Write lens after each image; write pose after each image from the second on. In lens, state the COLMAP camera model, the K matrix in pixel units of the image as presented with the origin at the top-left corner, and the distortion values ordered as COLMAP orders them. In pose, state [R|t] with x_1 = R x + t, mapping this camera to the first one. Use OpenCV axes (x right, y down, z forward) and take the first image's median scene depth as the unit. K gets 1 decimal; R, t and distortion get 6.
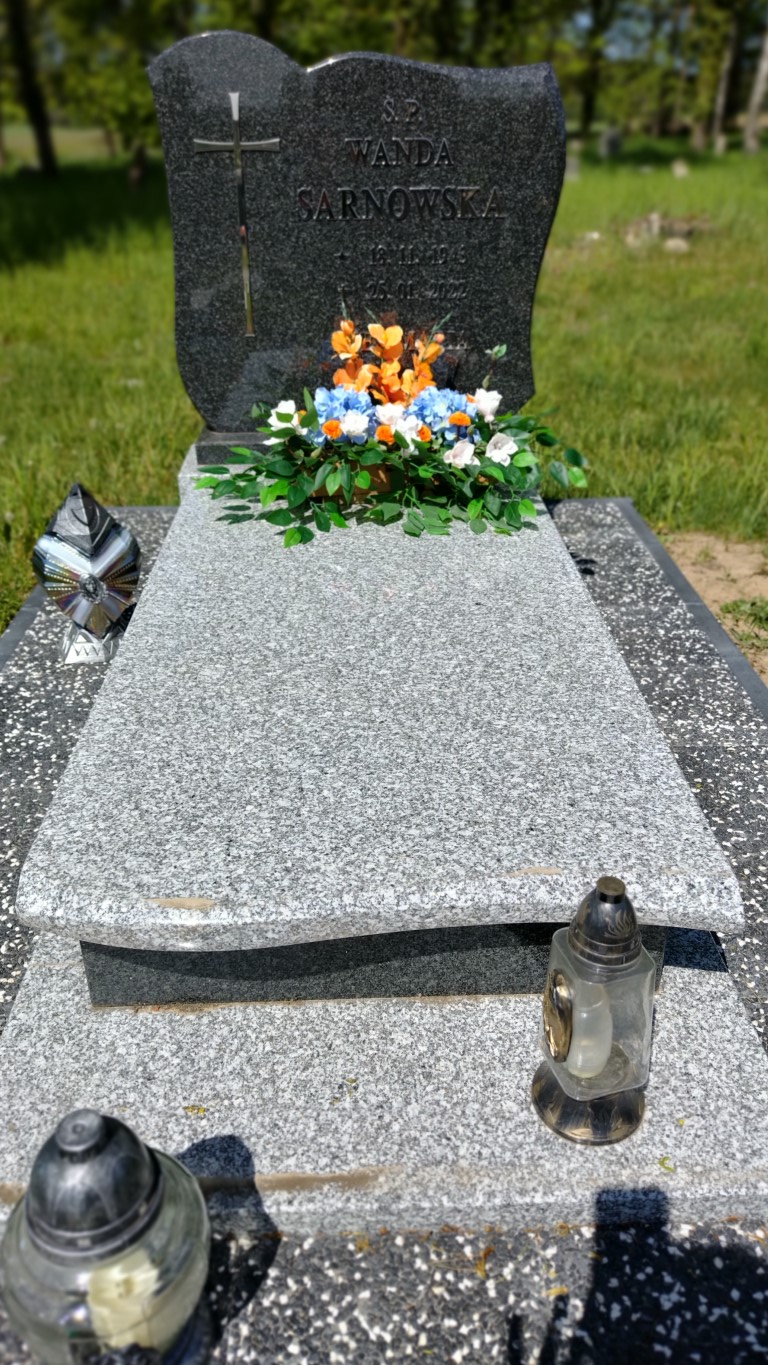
lens RADIAL K [[1014.7, 0, 384.0], [0, 1014.7, 682.5], [0, 0, 1]] dist [0.092730, -0.182419]
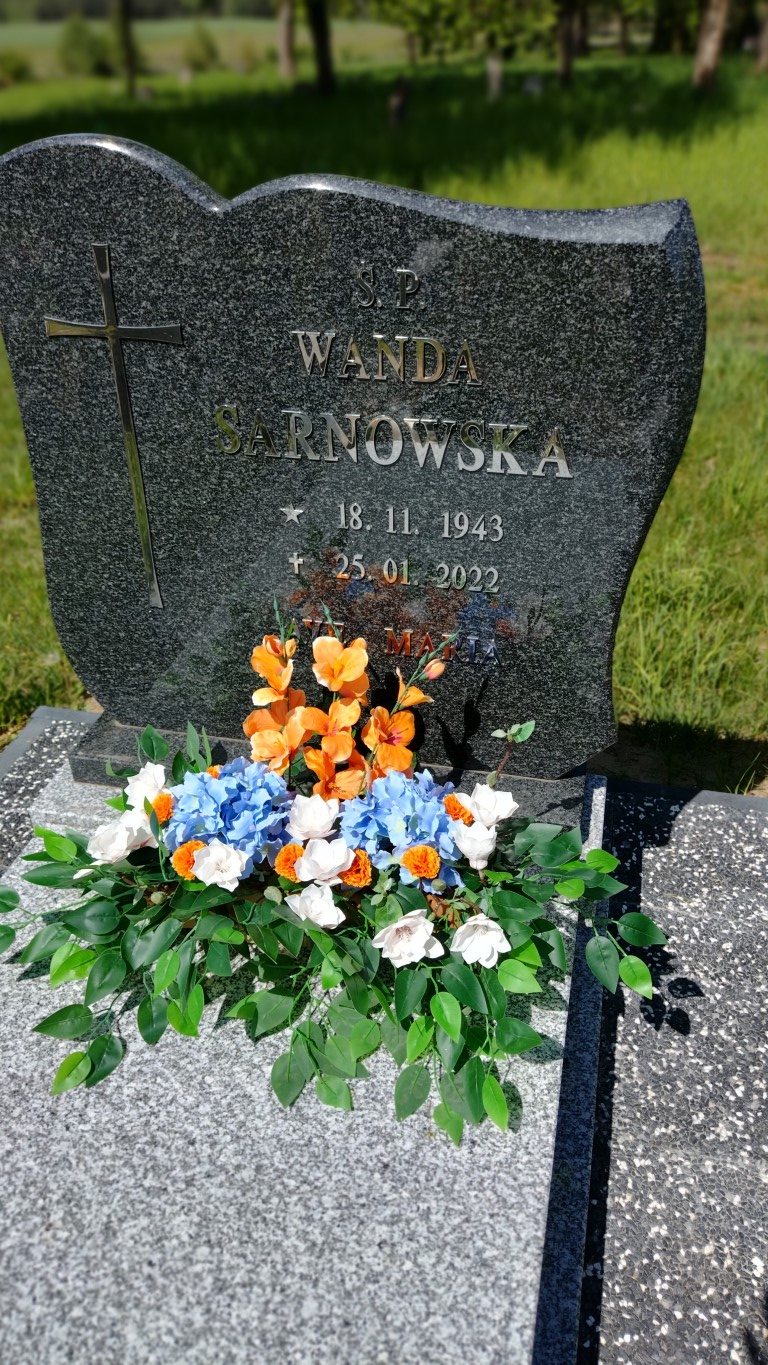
lens RADIAL K [[996.0, 0, 395.0], [0, 996.0, 681.8], [0, 0, 1]] dist [0.093454, -0.121863]
pose [[0.966551, 0.137324, -0.216614, 0.159601], [-0.119123, 0.988323, 0.095016, -0.391649], [0.227133, -0.066034, 0.971622, 0.457827]]
